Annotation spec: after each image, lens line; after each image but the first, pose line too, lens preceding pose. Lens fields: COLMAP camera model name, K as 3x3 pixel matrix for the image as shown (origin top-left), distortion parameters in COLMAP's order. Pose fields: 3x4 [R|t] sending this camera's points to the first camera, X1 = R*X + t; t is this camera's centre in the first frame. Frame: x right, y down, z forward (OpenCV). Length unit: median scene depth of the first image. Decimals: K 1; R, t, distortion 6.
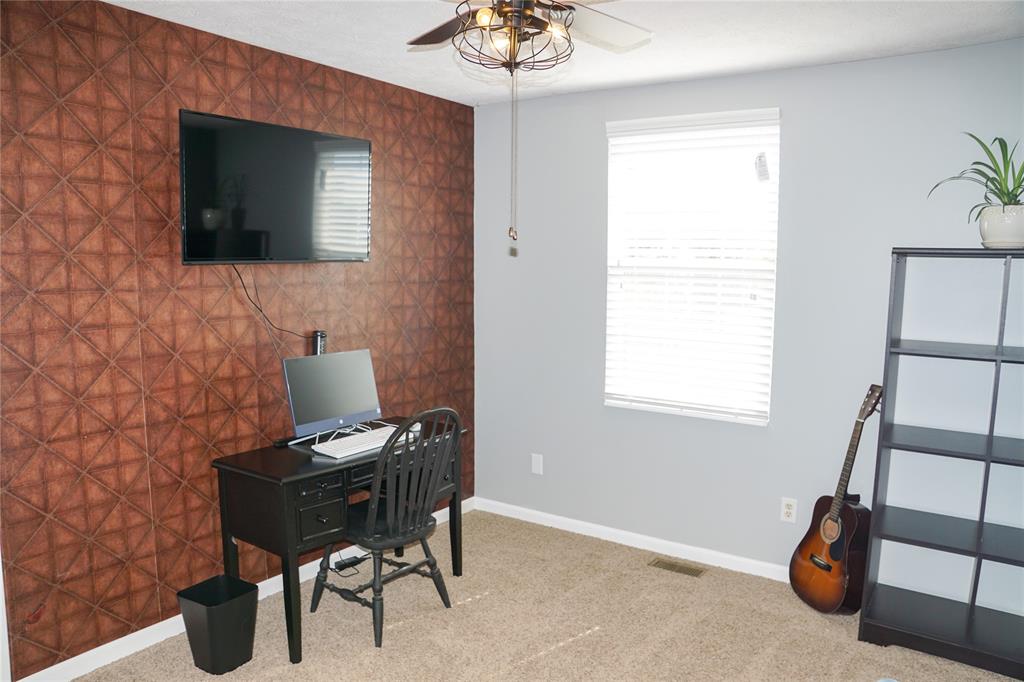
lens RADIAL K [[700.7, 0, 533.0], [0, 700.7, 351.1], [0, 0, 1]] dist [-0.147098, 0.082109]
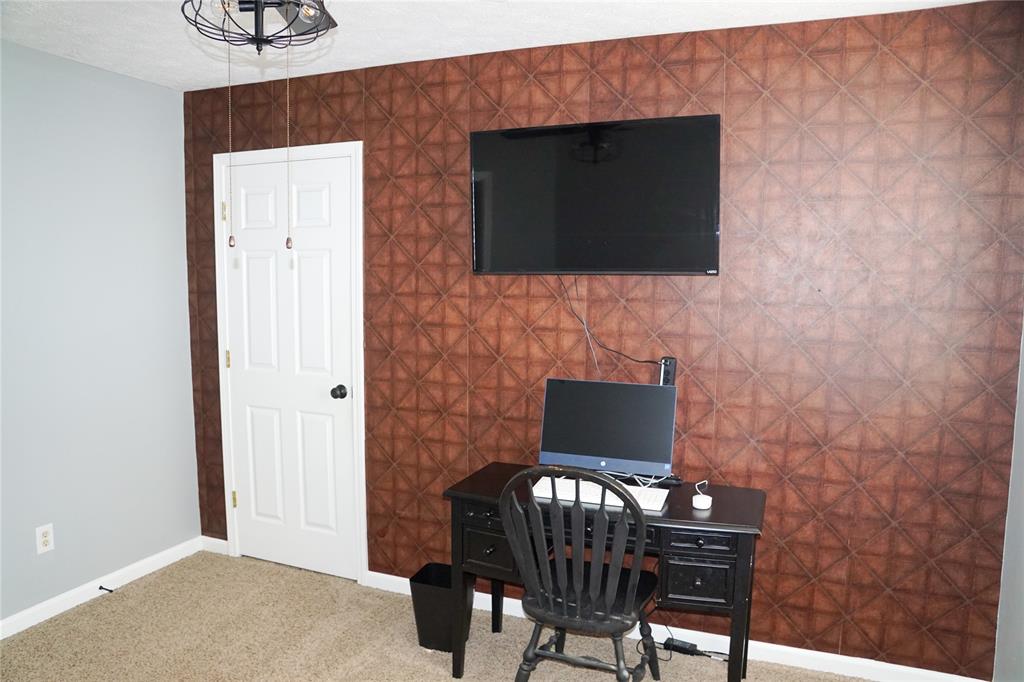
lens RADIAL K [[700.7, 0, 533.0], [0, 700.7, 351.1], [0, 0, 1]] dist [-0.147098, 0.082109]
pose [[0.233190, 0.096667, -0.967614, 0.575199], [-0.125384, 0.989730, 0.068659, -0.091574], [0.964314, 0.105313, 0.242916, 0.803504]]
